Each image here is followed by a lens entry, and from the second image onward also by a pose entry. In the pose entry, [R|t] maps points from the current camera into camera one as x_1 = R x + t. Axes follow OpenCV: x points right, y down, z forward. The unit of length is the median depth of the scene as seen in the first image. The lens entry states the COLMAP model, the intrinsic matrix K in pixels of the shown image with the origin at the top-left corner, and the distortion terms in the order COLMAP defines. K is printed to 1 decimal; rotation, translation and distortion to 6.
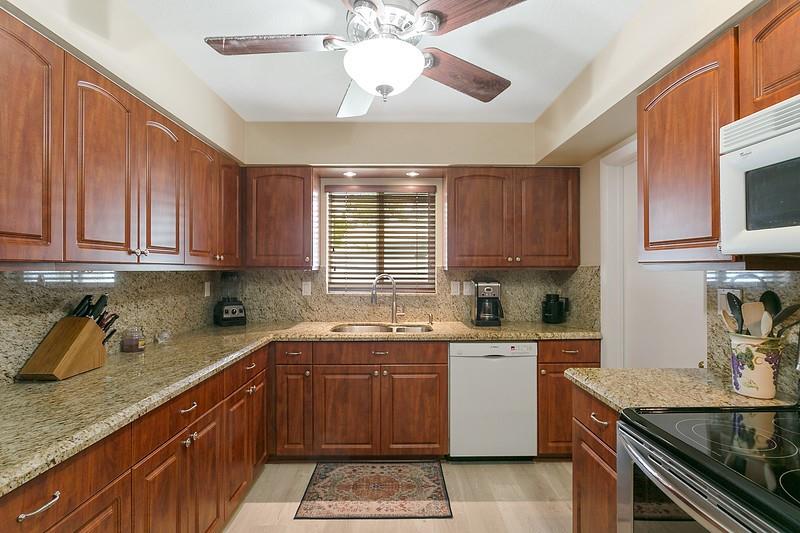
lens RADIAL K [[409.0, 0, 399.0], [0, 409.0, 275.2], [0, 0, 1]] dist [0.000328, 0.000152]
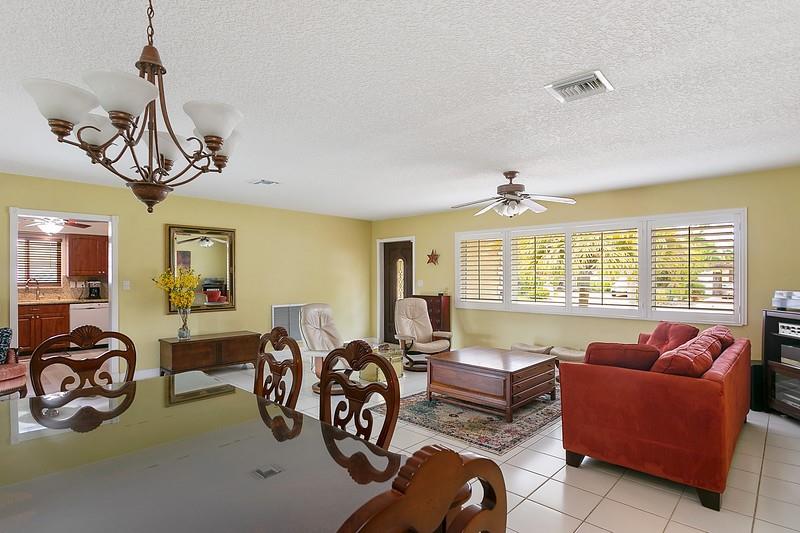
lens RADIAL K [[409.0, 0, 411.1], [0, 409.0, 277.3], [0, 0, 1]] dist [0.000328, 0.000152]
pose [[0.689990, -0.007559, 0.723779, -0.237947], [-0.006951, 0.999830, 0.017068, -0.066186], [-0.723785, -0.016808, 0.689820, -2.160488]]
